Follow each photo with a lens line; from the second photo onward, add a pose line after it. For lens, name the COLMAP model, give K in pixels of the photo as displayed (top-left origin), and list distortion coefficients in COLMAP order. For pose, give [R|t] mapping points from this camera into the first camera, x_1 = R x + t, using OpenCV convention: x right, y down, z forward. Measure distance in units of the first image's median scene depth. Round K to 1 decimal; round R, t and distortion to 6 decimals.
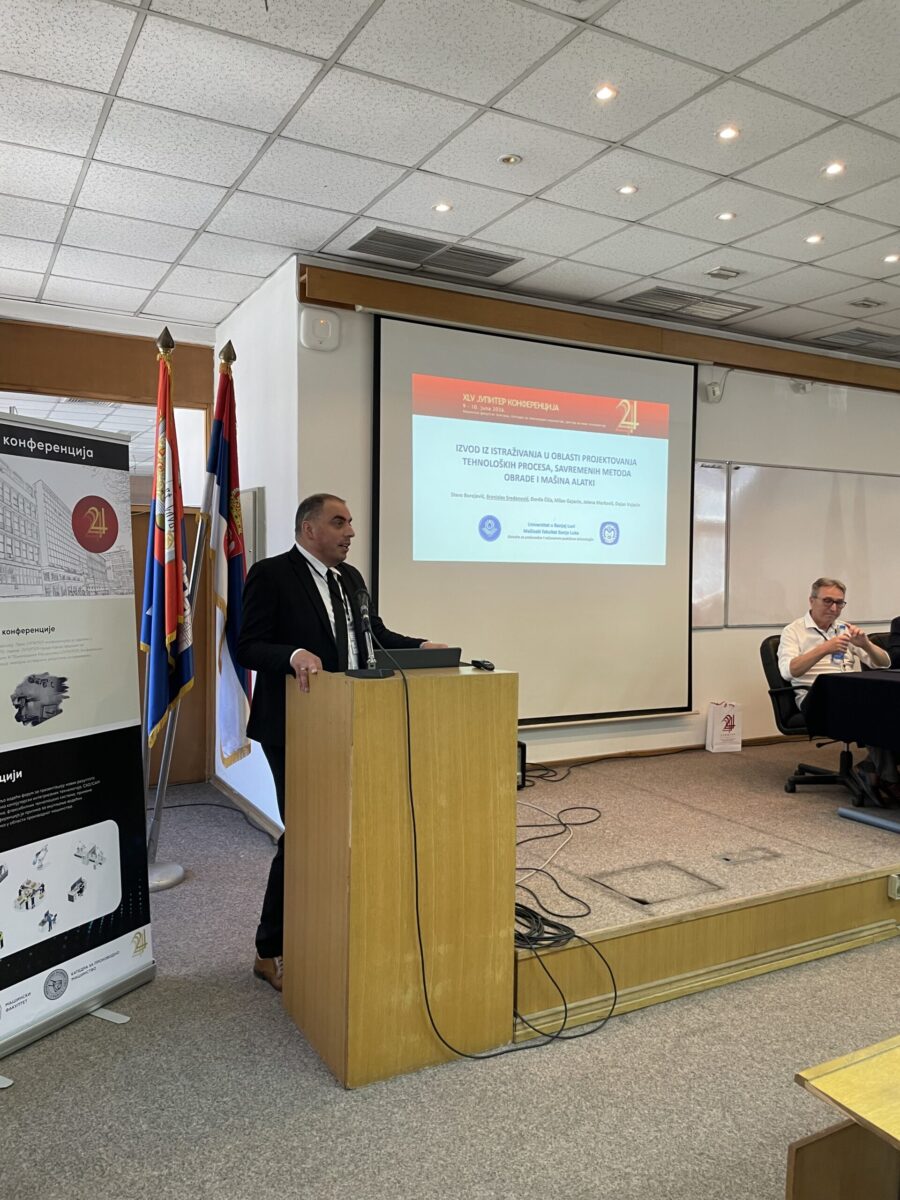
lens RADIAL K [[911.1, 0, 458.8], [0, 911.1, 588.8], [0, 0, 1]] dist [0.087030, -0.119738]
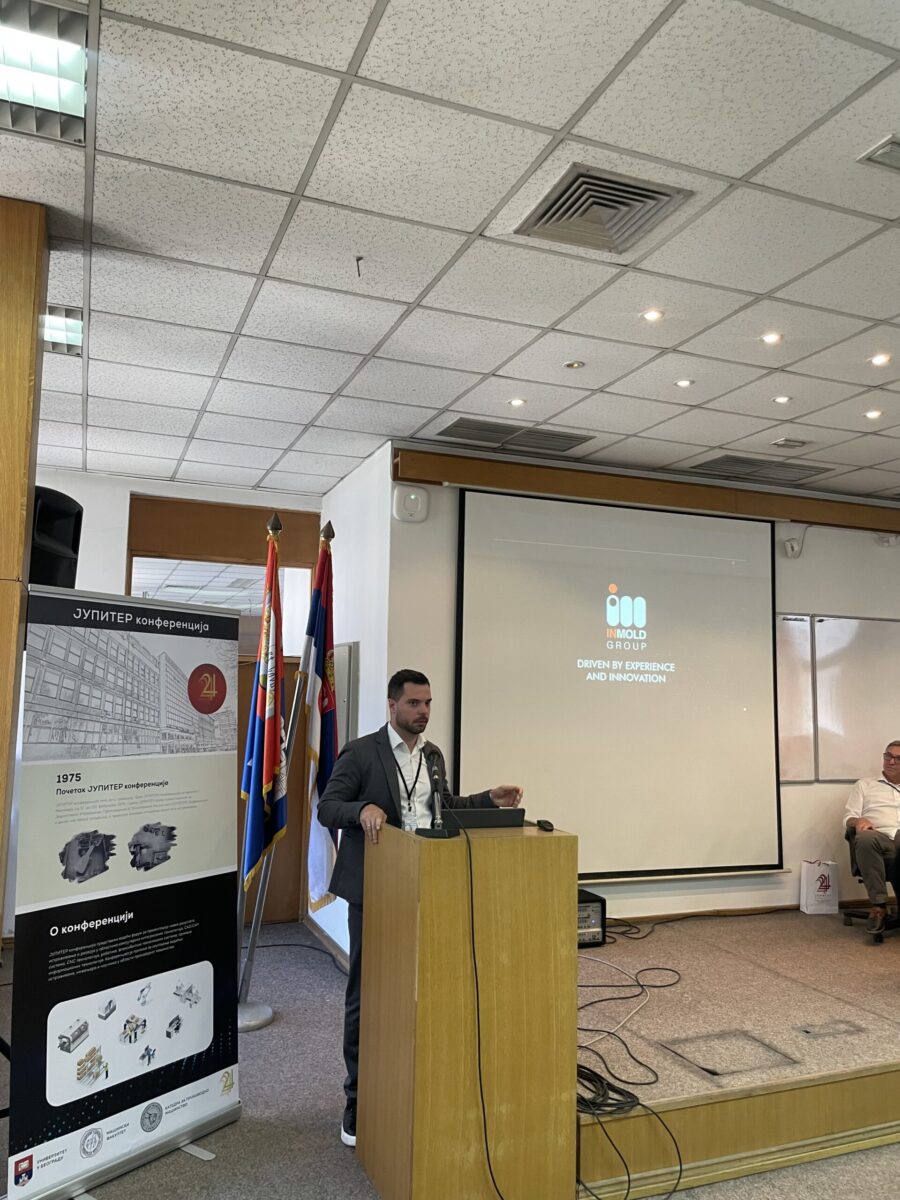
lens RADIAL K [[909.9, 0, 440.5], [0, 909.9, 595.6], [0, 0, 1]] dist [0.085544, -0.118426]
pose [[0.991163, -0.005407, -0.132543, 0.038043], [-0.012457, 0.990961, -0.133573, -0.030522], [0.132067, 0.134044, 0.982136, -0.080519]]
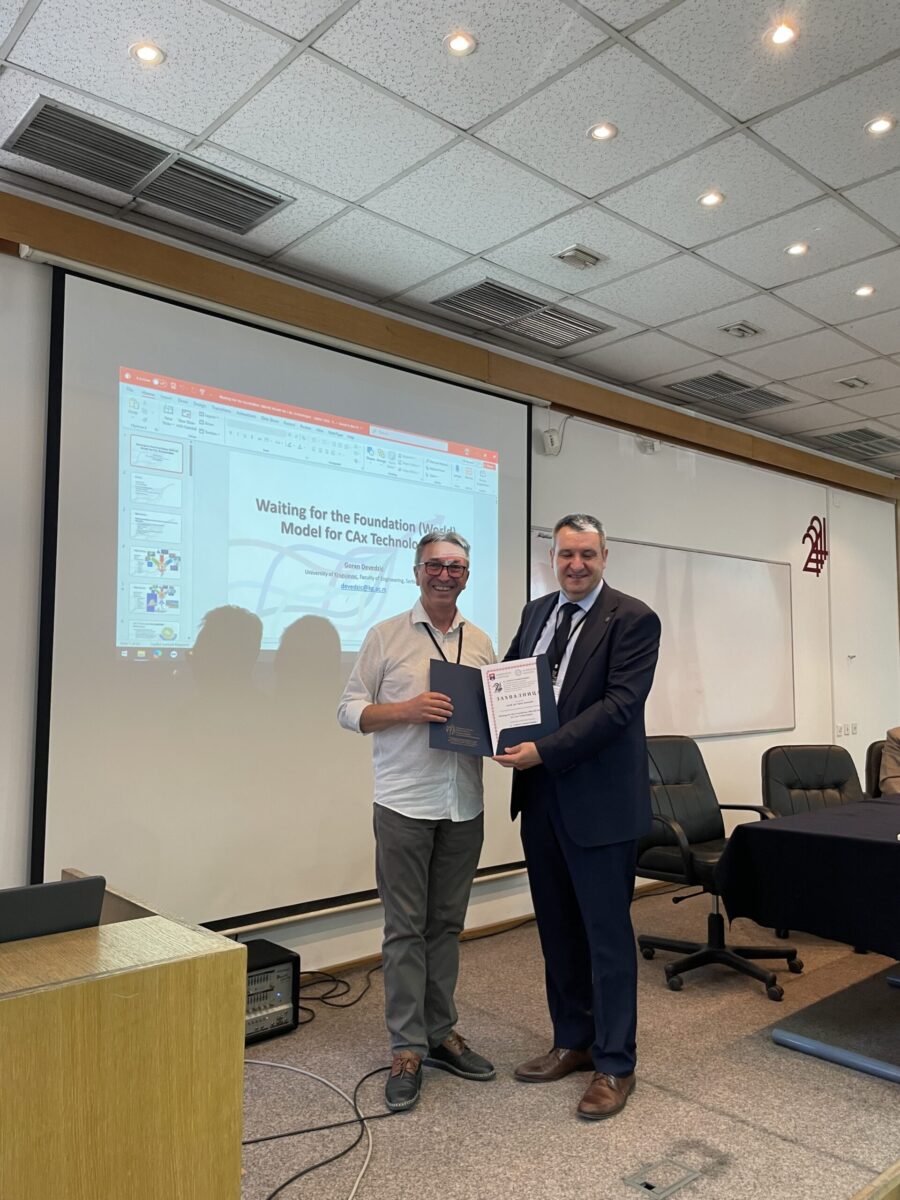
lens RADIAL K [[908.7, 0, 455.6], [0, 908.7, 603.2], [0, 0, 1]] dist [0.087812, -0.119555]
pose [[0.975755, 0.007584, 0.218734, 0.049759], [0.013510, 0.995406, -0.094781, -0.010459], [-0.218448, 0.095438, 0.971170, 0.450250]]
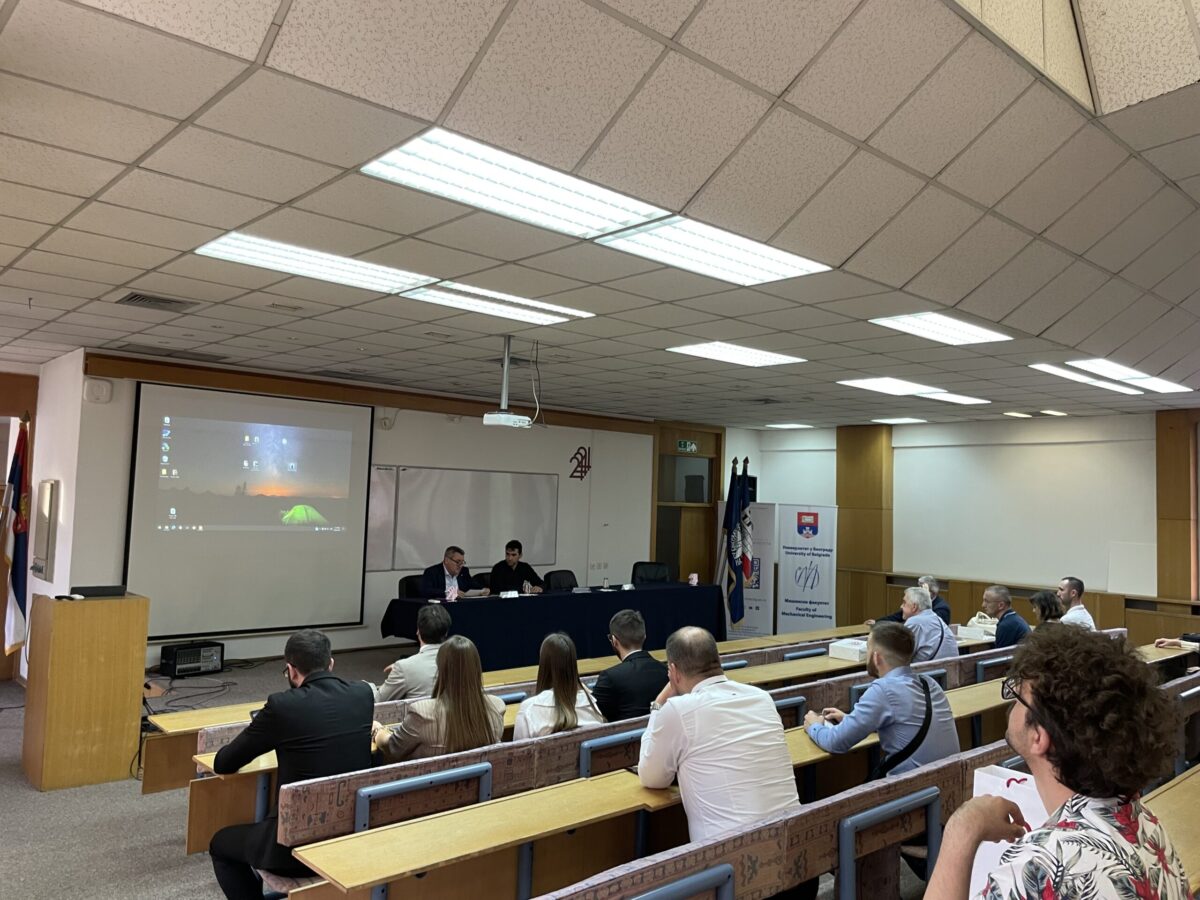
lens RADIAL K [[915.9, 0, 601.2], [0, 915.9, 440.5], [0, 0, 1]] dist [0.089292, -0.124100]
pose [[0.972614, 0.037428, 0.229393, 0.436213], [-0.017544, 0.995956, -0.088113, -0.076336], [-0.231764, 0.081676, 0.969337, -1.031361]]
